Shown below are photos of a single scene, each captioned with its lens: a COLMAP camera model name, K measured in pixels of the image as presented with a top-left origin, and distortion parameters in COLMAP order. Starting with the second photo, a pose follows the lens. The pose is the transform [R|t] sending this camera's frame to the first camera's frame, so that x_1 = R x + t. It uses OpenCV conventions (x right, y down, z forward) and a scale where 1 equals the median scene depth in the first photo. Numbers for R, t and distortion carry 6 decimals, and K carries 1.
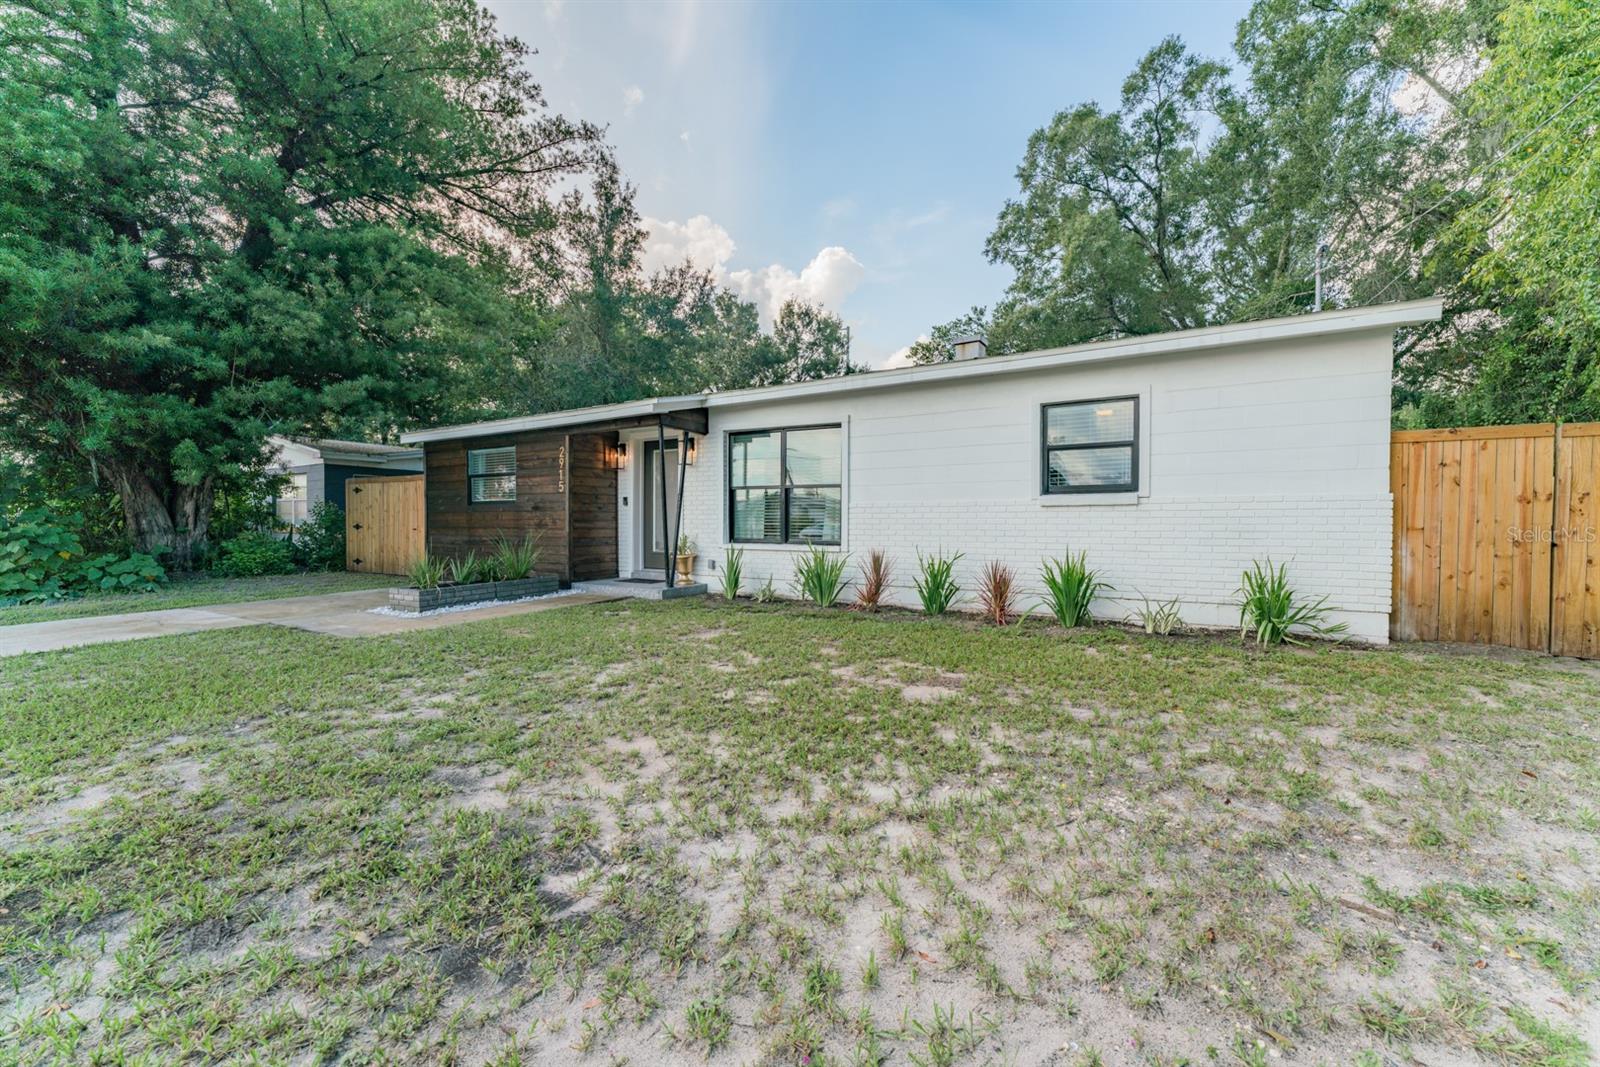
lens RADIAL K [[641.9, 0, 791.4], [0, 641.9, 536.1], [0, 0, 1]] dist [-0.002457, -0.000379]
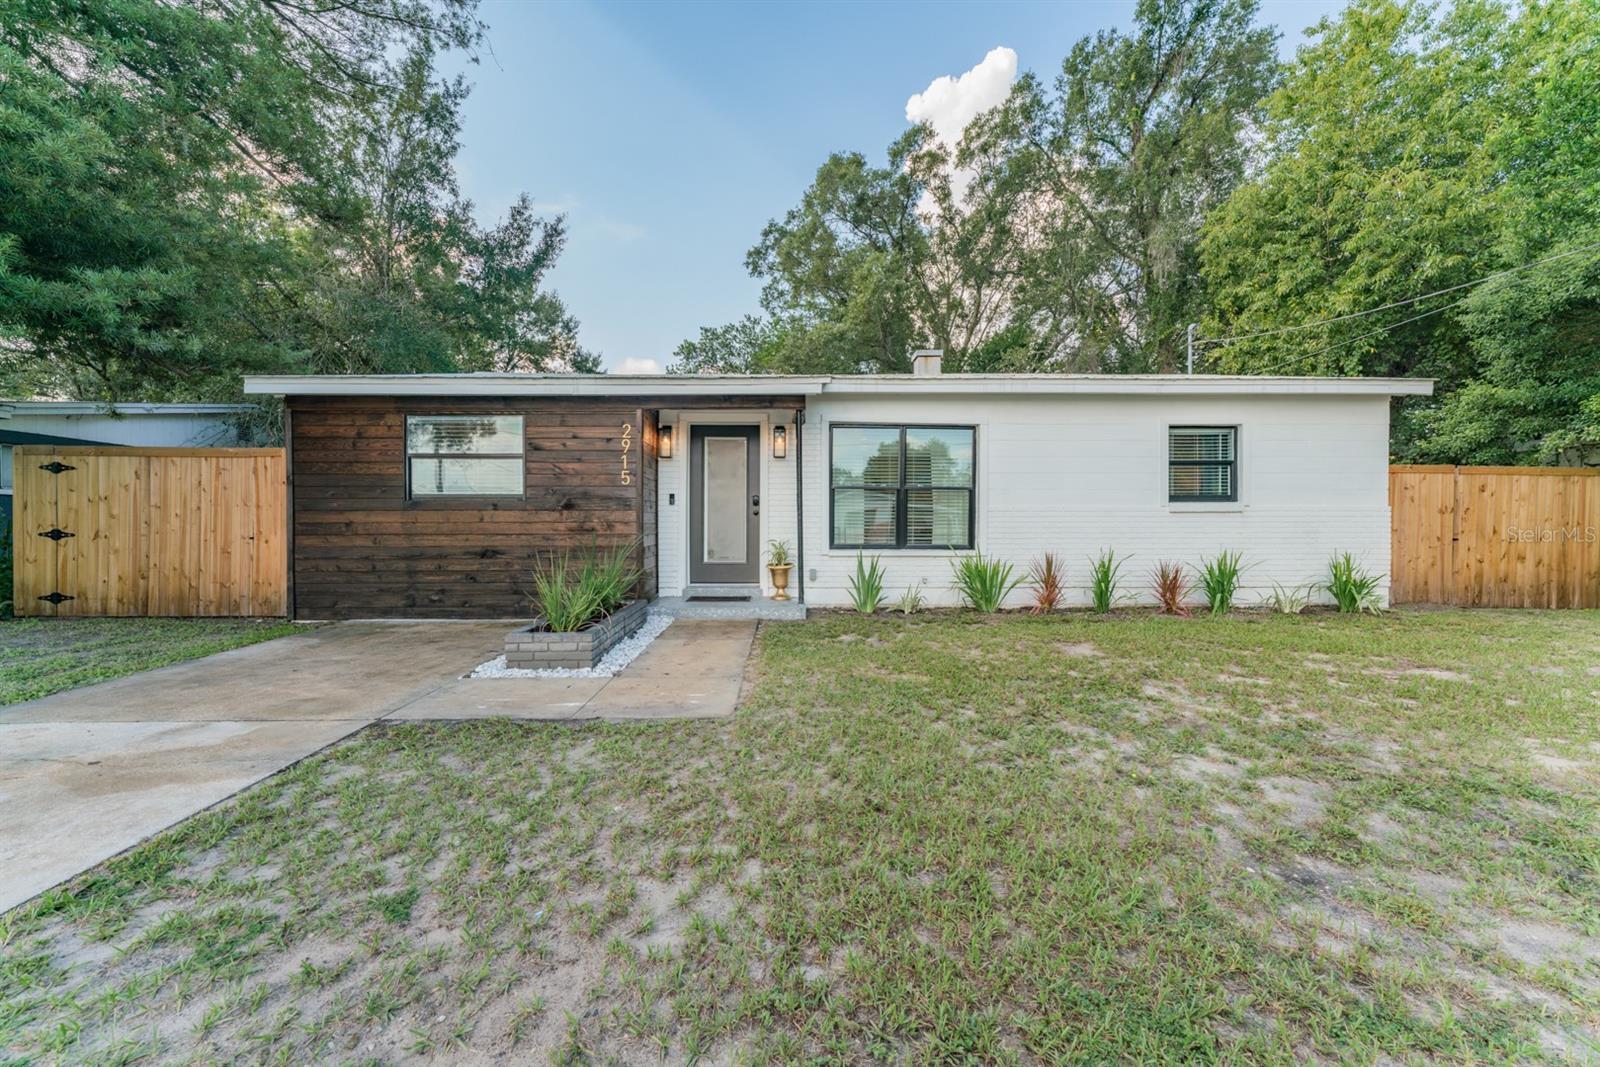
lens RADIAL K [[641.9, 0, 790.2], [0, 641.9, 530.7], [0, 0, 1]] dist [-0.002457, -0.000379]
pose [[0.849325, -0.006181, 0.527834, -0.684771], [0.011708, 0.999906, -0.007131, -0.010580], [-0.527740, 0.012236, 0.849318, 0.314742]]
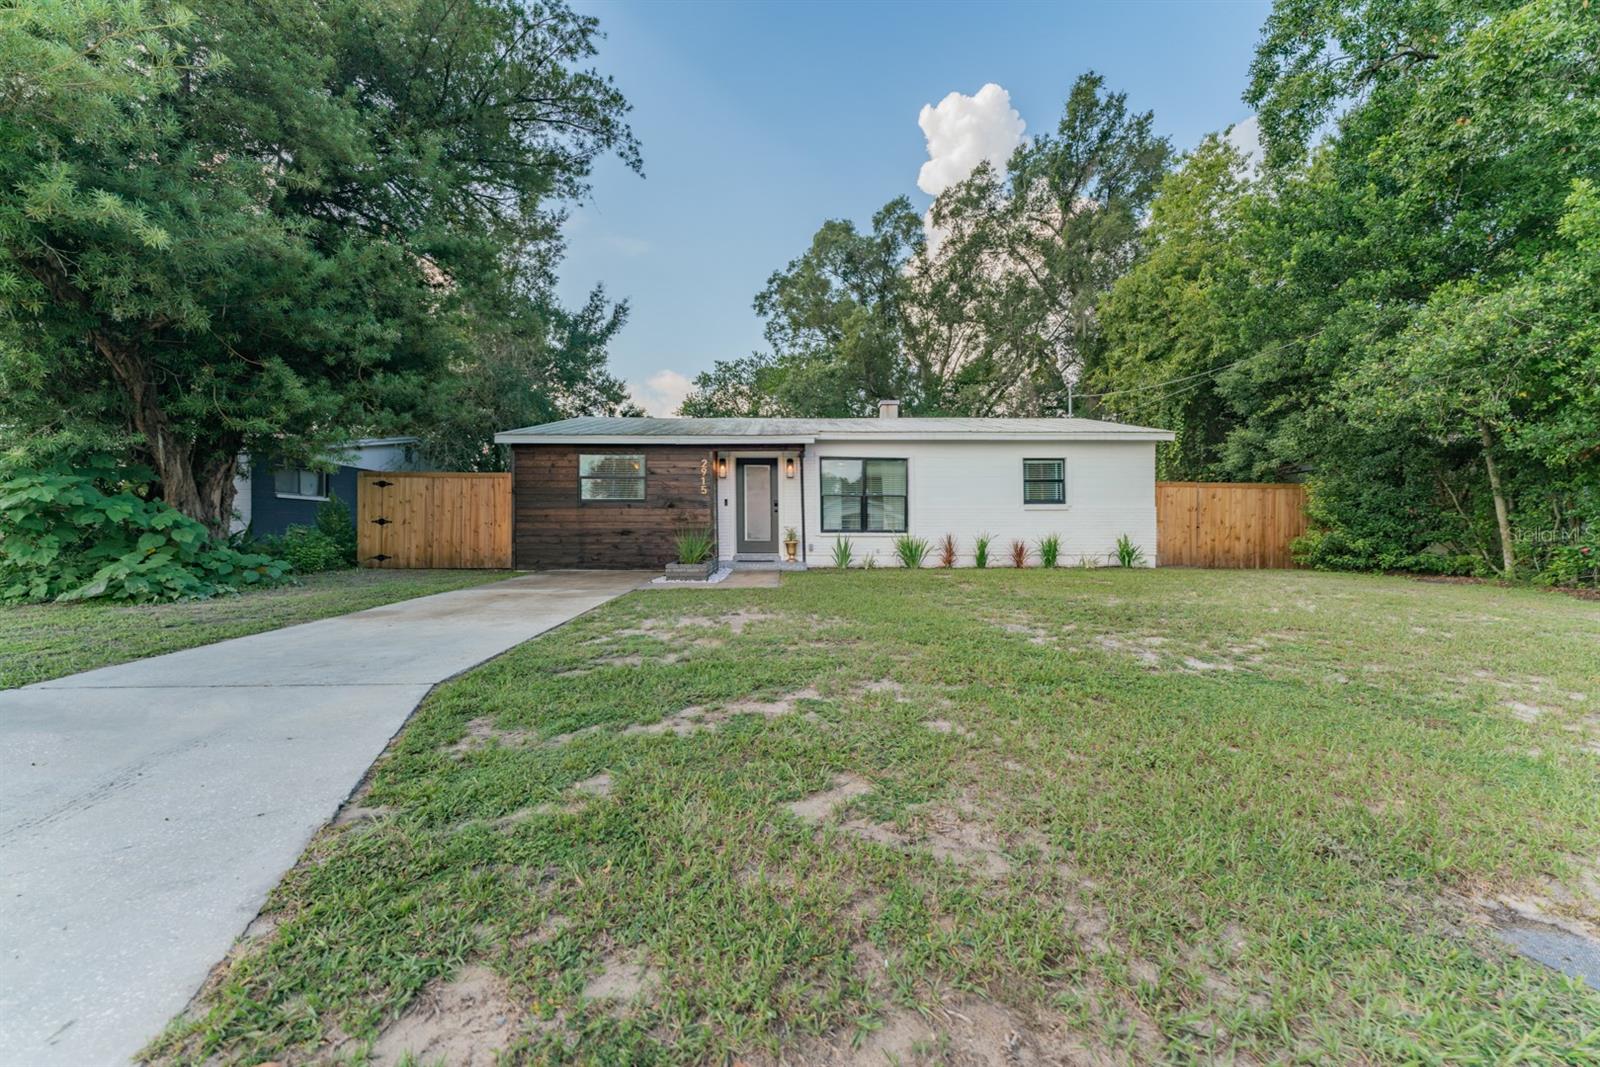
lens RADIAL K [[641.9, 0, 793.1], [0, 641.9, 531.1], [0, 0, 1]] dist [-0.002457, -0.000379]
pose [[0.844558, 0.000758, 0.535464, -1.049015], [0.012027, 0.999720, -0.020385, 0.040231], [-0.535330, 0.023657, 0.844312, -0.224514]]
